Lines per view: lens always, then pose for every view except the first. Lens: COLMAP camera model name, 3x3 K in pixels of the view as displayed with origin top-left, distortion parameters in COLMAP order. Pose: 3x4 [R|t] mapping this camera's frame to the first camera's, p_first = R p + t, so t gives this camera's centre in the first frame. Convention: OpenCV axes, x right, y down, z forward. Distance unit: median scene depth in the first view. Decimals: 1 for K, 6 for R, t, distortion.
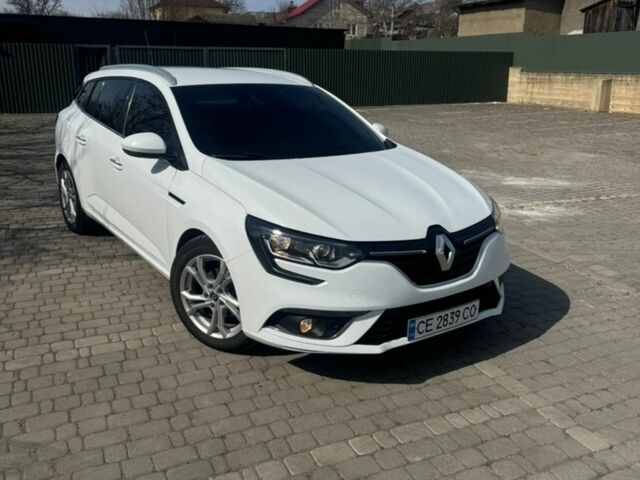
lens RADIAL K [[580.0, 0, 321.8], [0, 580.0, 228.6], [0, 0, 1]] dist [0.078534, -0.131565]
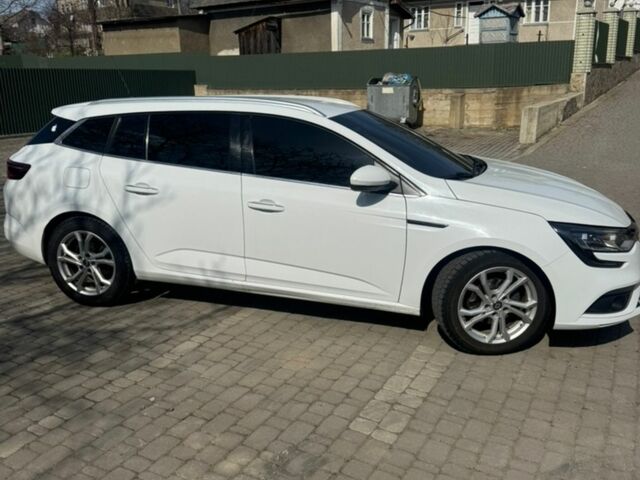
lens RADIAL K [[587.5, 0, 296.2], [0, 587.5, 238.7], [0, 0, 1]] dist [0.100716, -0.141190]
pose [[0.813405, -0.170655, 0.556101, -0.832594], [0.178697, 0.983078, 0.040306, -0.088642], [-0.553569, 0.066588, 0.830137, 0.221855]]
